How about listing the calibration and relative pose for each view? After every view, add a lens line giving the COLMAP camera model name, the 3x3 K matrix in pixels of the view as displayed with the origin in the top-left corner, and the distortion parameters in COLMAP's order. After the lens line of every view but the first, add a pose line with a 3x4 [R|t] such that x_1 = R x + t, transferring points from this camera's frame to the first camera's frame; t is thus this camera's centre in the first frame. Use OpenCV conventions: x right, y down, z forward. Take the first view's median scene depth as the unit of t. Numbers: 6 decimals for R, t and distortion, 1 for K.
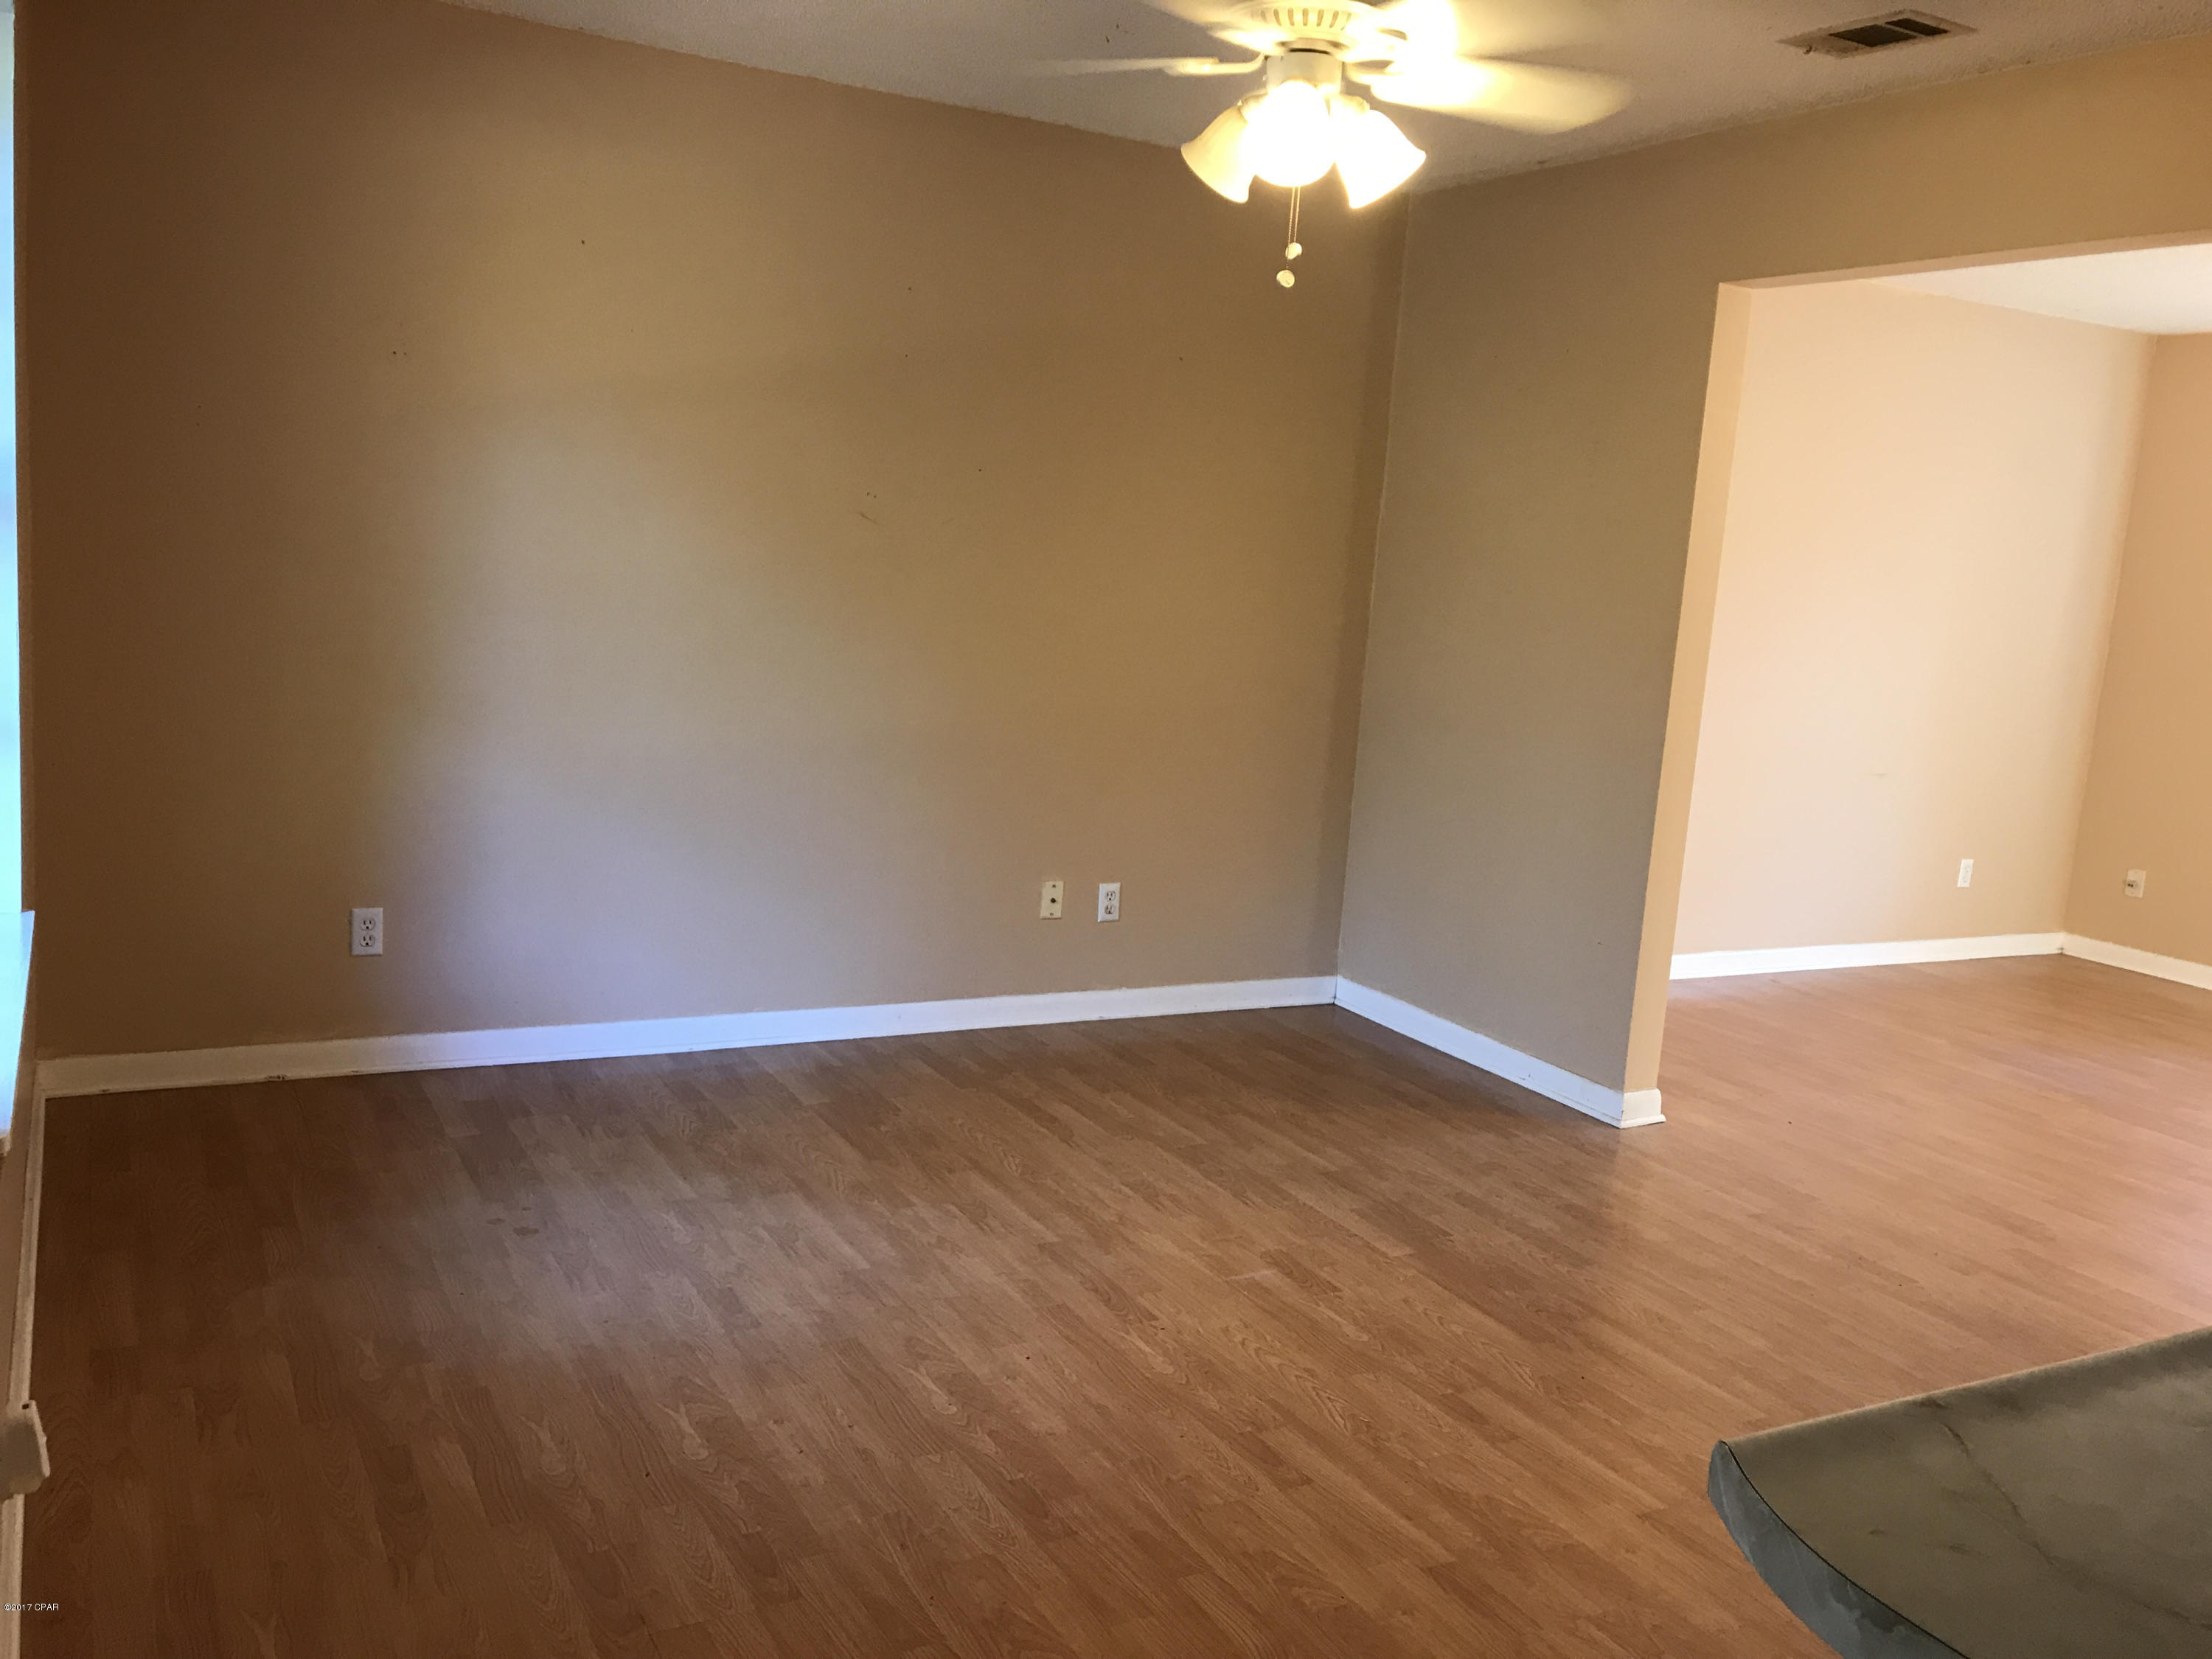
lens RADIAL K [[1832.9, 0, 1107.9], [0, 1832.9, 805.1], [0, 0, 1]] dist [0.056298, -0.018504]
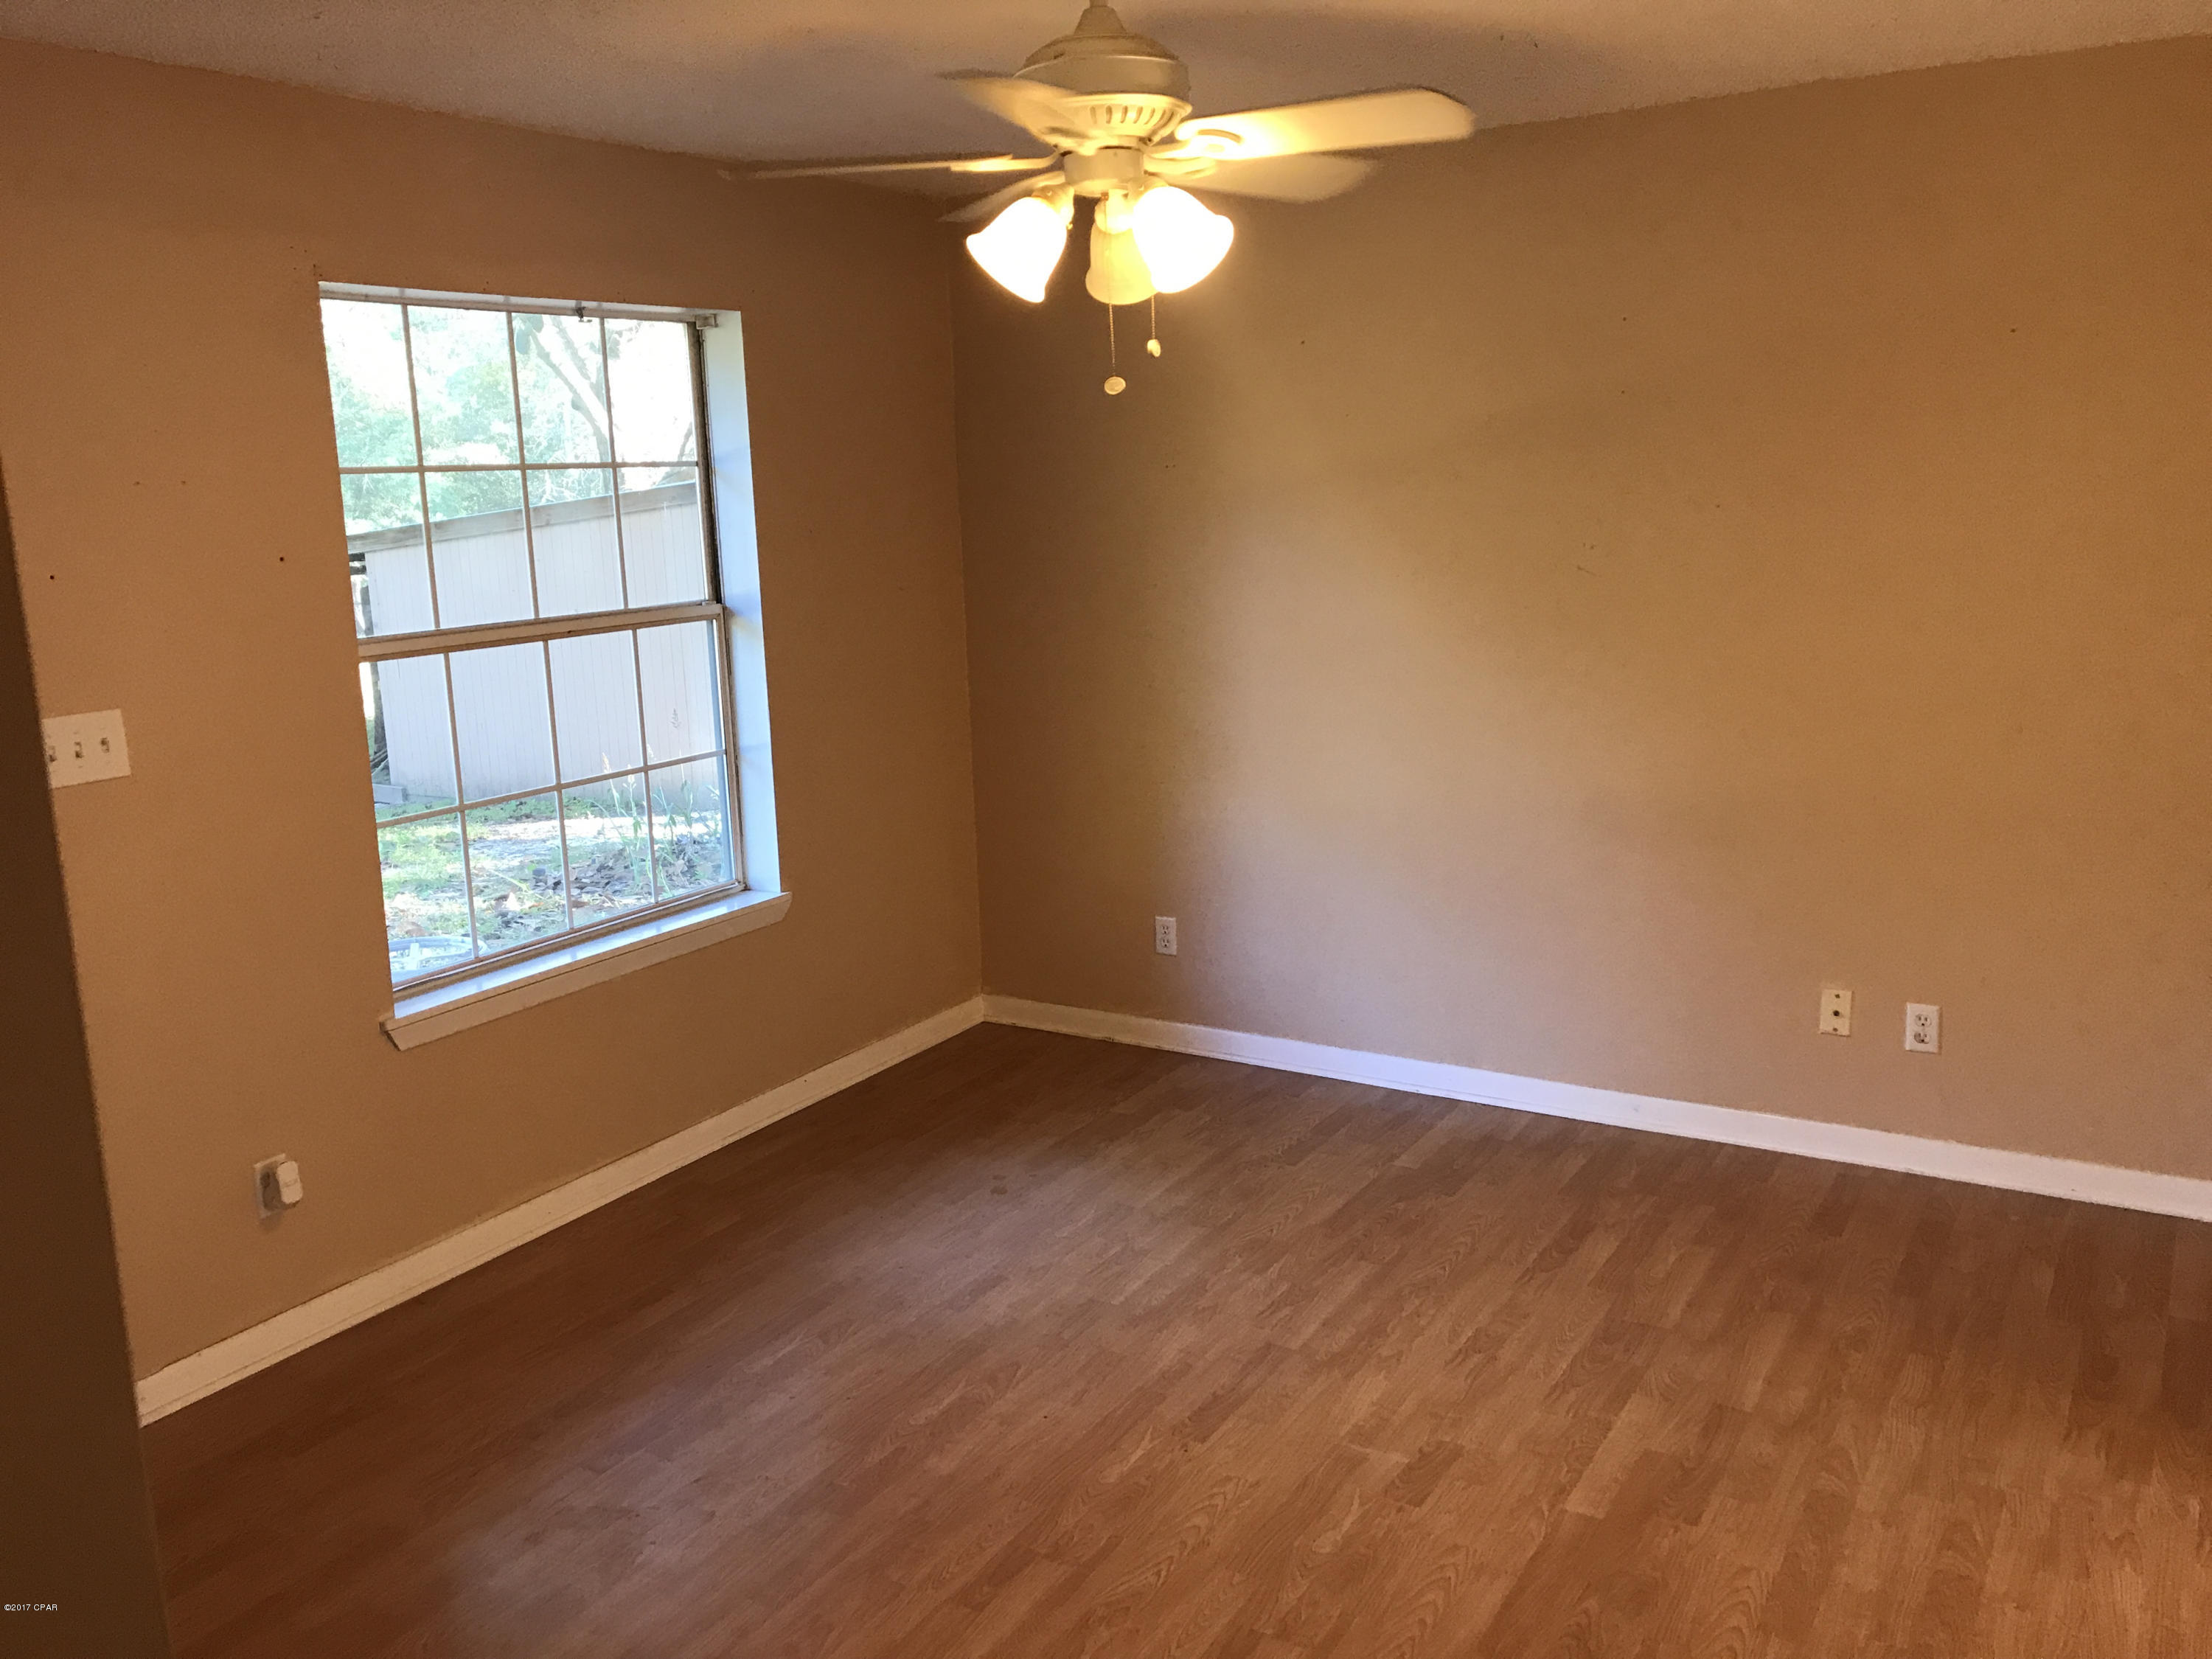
lens RADIAL K [[1839.9, 0, 1081.5], [0, 1839.9, 781.6], [0, 0, 1]] dist [0.064680, -0.097989]
pose [[0.484446, 0.063640, -0.872503, 0.678741], [-0.056171, 0.997555, 0.041573, -0.087038], [0.873016, 0.028870, 0.486837, 0.374901]]
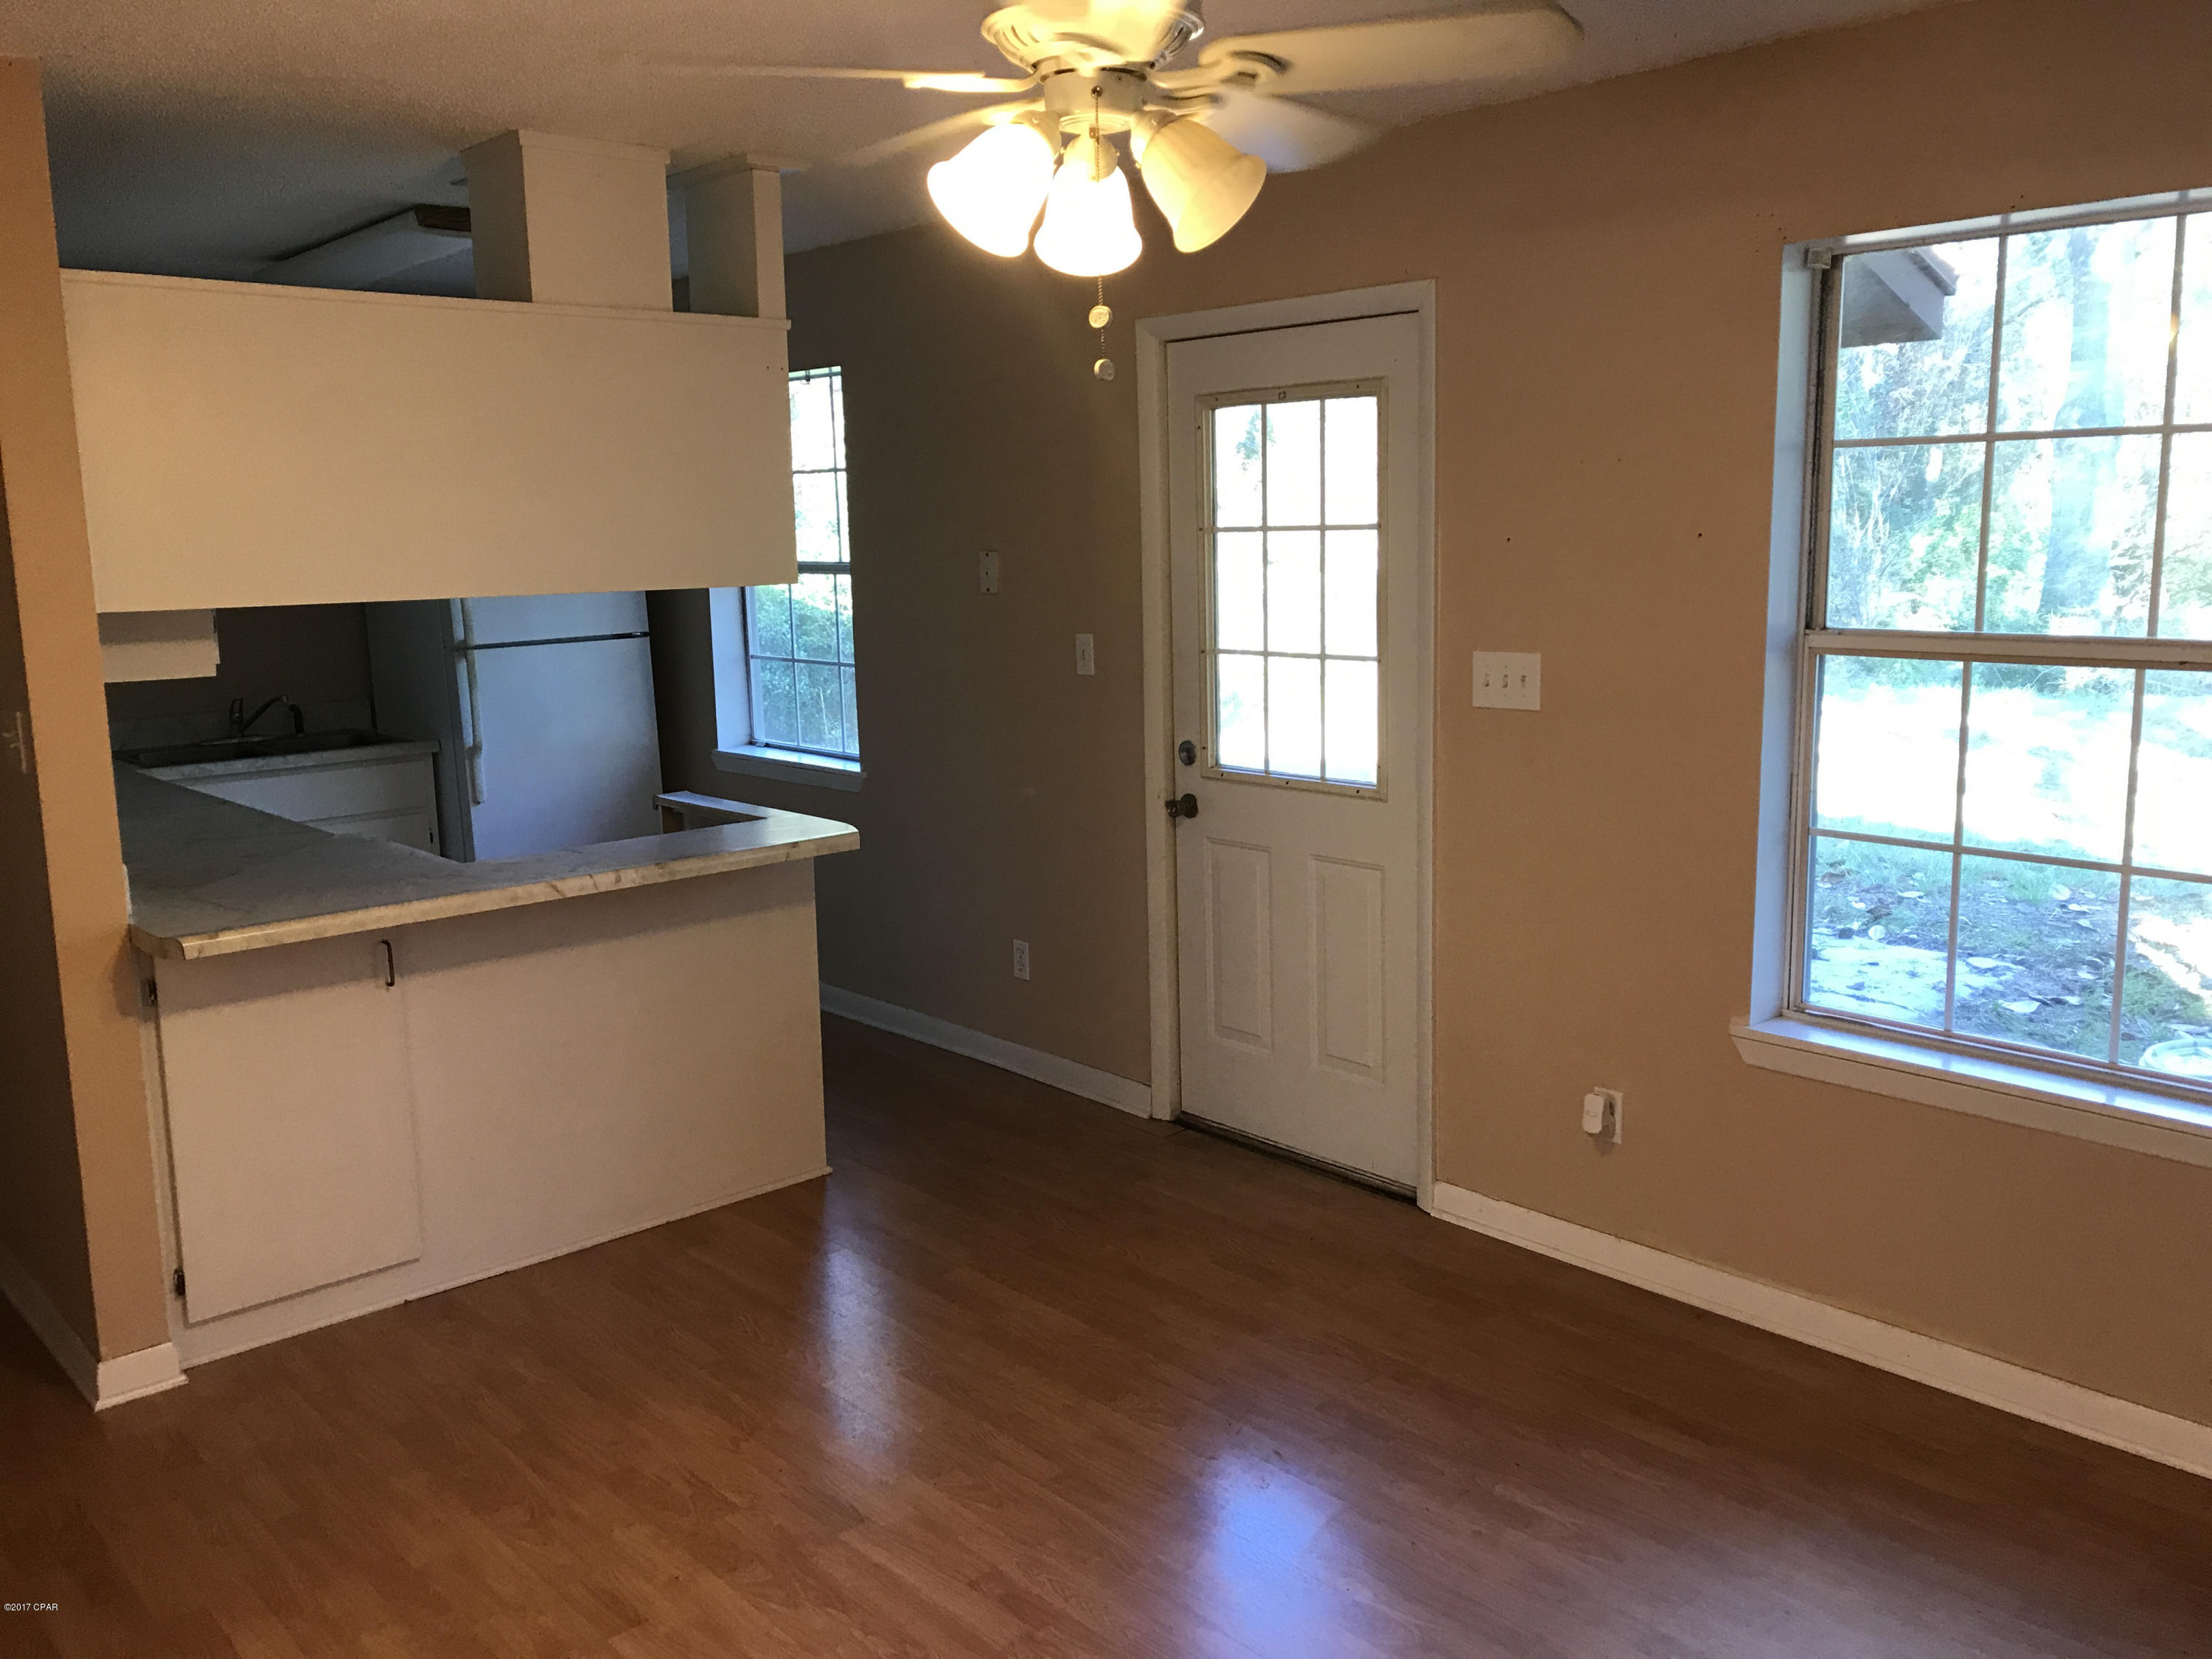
lens RADIAL K [[1832.9, 0, 1107.9], [0, 1832.9, 805.1], [0, 0, 1]] dist [0.056298, -0.018504]
pose [[-0.971380, -0.011228, -0.237264, 0.195787], [-0.079827, 0.956214, 0.281571, -0.238421], [0.223714, 0.292453, -0.929744, 1.273403]]
